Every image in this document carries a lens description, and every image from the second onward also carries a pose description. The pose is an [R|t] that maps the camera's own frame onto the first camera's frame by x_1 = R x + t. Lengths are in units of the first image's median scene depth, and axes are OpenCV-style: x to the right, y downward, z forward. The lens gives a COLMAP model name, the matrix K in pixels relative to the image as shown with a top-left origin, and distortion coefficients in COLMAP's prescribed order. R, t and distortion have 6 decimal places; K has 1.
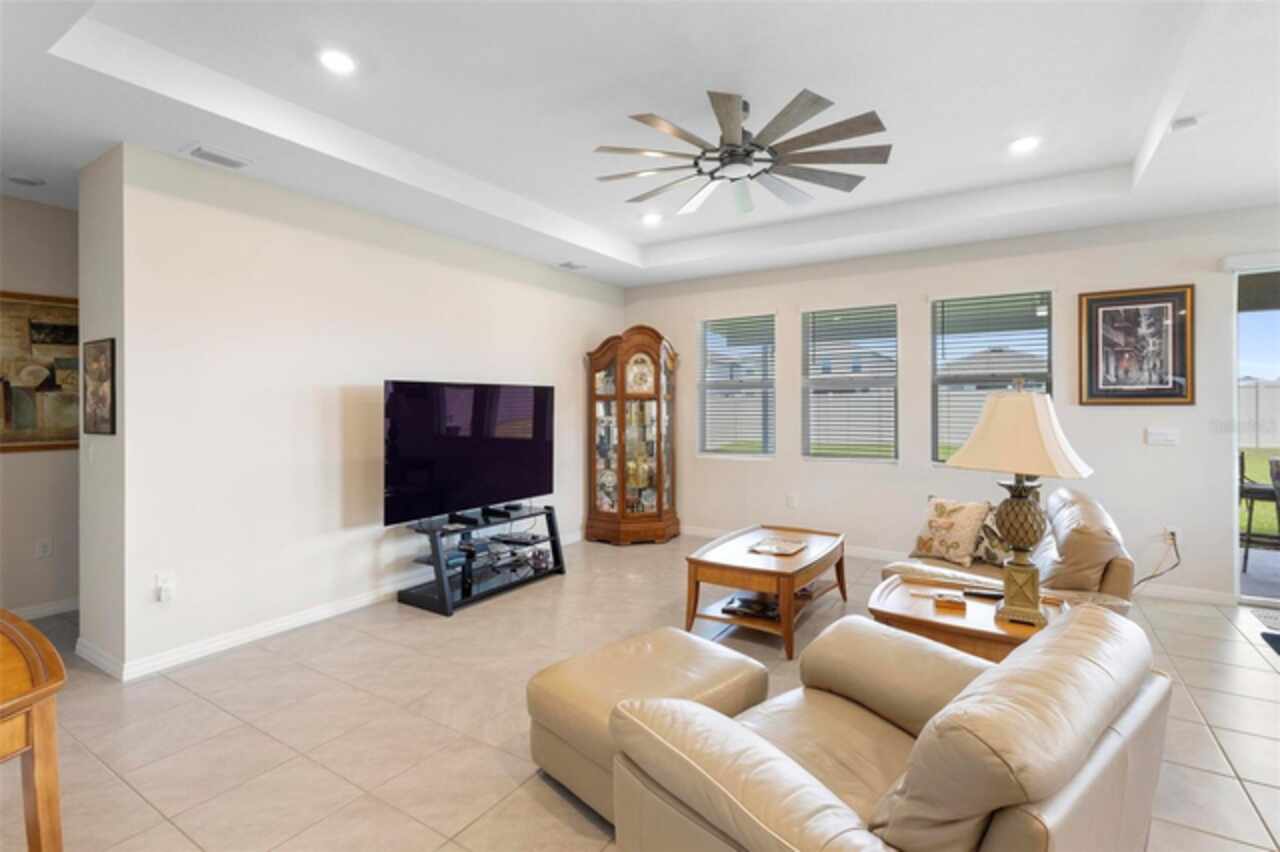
lens RADIAL K [[589.2, 0, 639.2], [0, 589.2, 415.3], [0, 0, 1]] dist [0.003229, -0.000345]
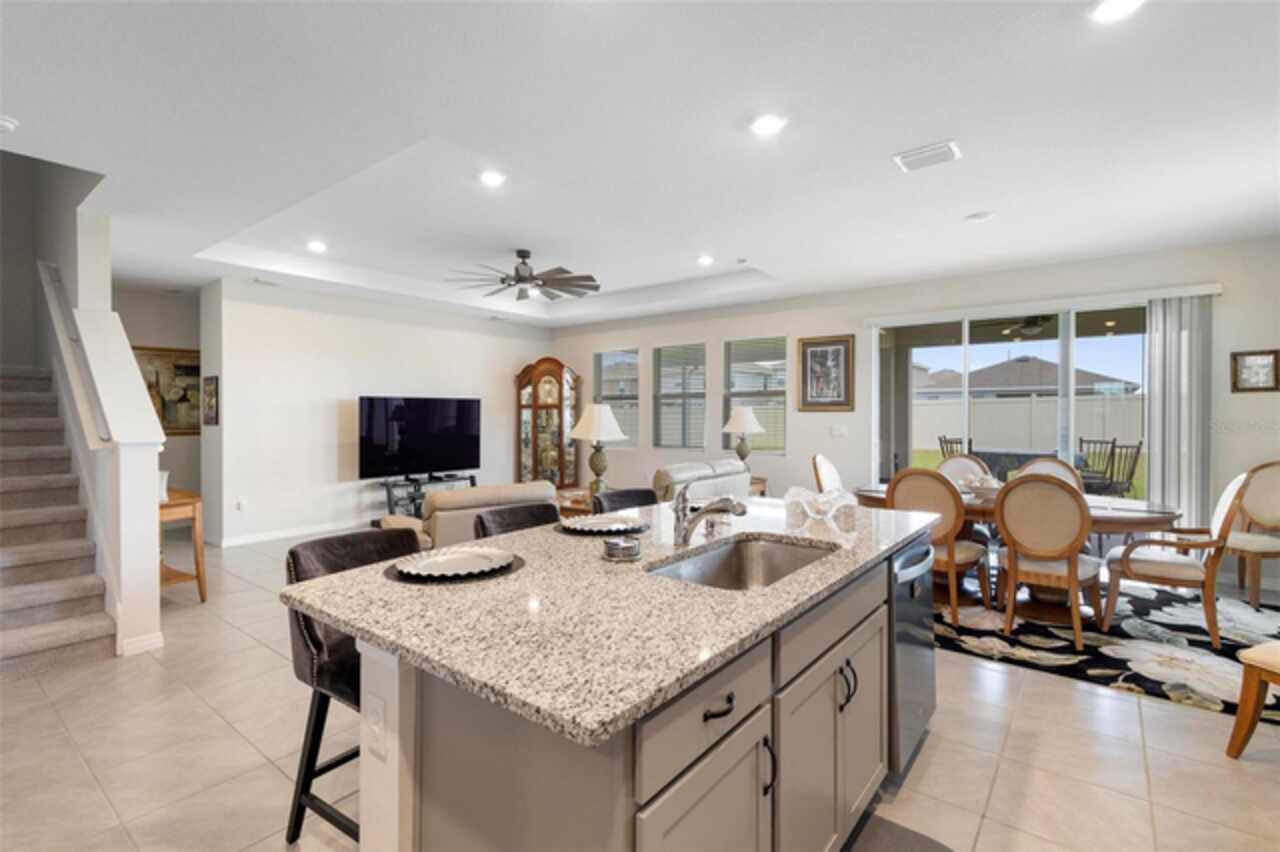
lens RADIAL K [[578.4, 0, 640.0], [0, 578.4, 426.0], [0, 0, 1]] dist [0.000783, 0.000147]
pose [[0.995405, 0.003736, -0.095684, 0.510740], [-0.003414, 0.999988, 0.003535, 0.018174], [0.095696, -0.003192, 0.995406, -0.575594]]
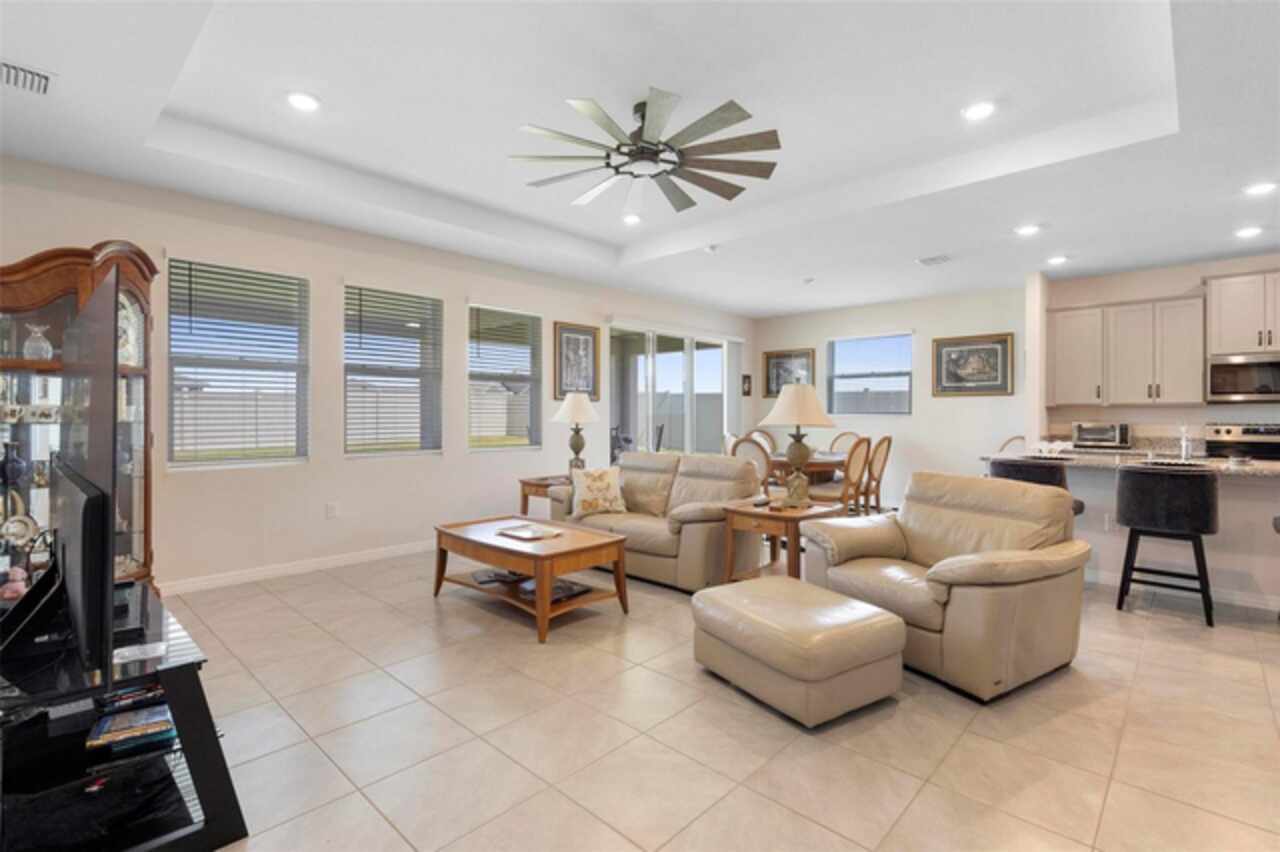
lens RADIAL K [[589.2, 0, 639.2], [0, 589.2, 415.3], [0, 0, 1]] dist [0.003229, -0.000345]
pose [[0.191575, 0.003784, 0.981471, -0.634409], [0.011930, 0.999910, -0.006183, 0.032349], [-0.981405, 0.012893, 0.191512, 0.567789]]
